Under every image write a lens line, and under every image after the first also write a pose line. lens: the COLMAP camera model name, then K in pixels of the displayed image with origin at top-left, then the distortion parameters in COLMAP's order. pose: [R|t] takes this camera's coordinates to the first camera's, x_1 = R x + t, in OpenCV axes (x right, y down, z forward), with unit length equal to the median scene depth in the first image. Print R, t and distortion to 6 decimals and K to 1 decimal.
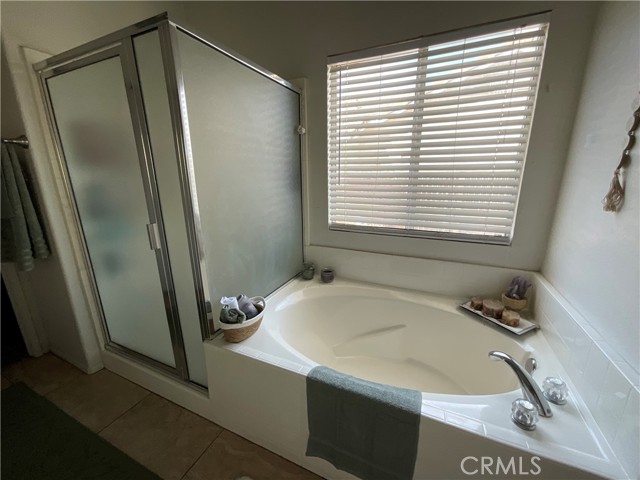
lens RADIAL K [[257.4, 0, 320.2], [0, 257.4, 240.7], [0, 0, 1]] dist [-0.002174, 0.000637]
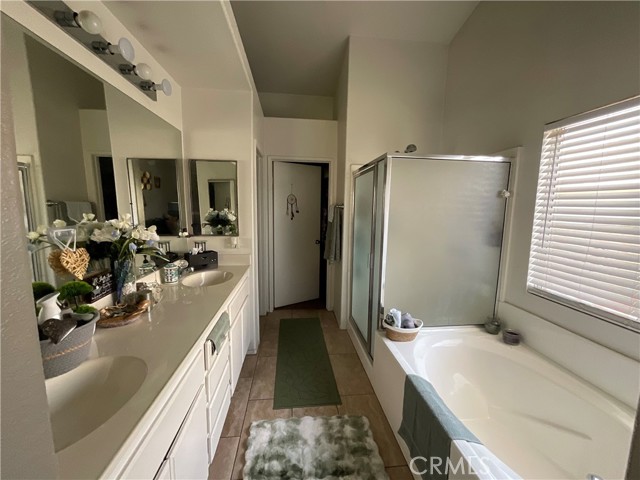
lens RADIAL K [[257.4, 0, 318.6], [0, 257.4, 239.2], [0, 0, 1]] dist [-0.002174, 0.000637]
pose [[0.507841, 0.124798, -0.852363, 0.481385], [-0.233980, 0.972237, 0.002943, -0.061398], [0.829067, 0.197942, 0.522942, -0.188956]]
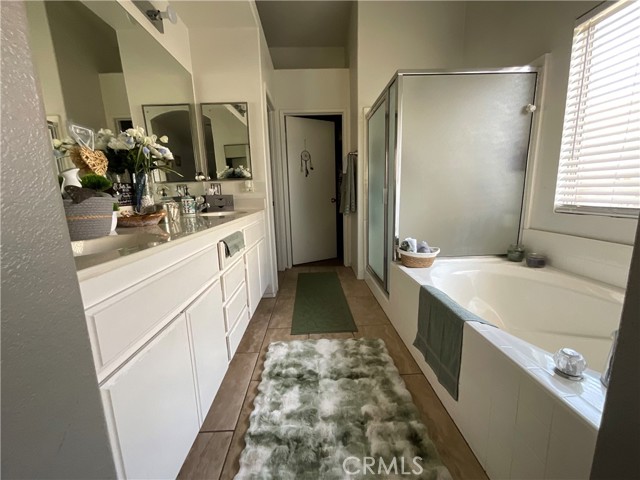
lens RADIAL K [[257.4, 0, 318.4], [0, 257.4, 238.3], [0, 0, 1]] dist [-0.002174, 0.000637]
pose [[0.443701, 0.153829, -0.882874, 0.527130], [-0.198950, 0.977483, 0.070328, 0.162496], [0.873812, 0.144443, 0.464315, -0.117421]]
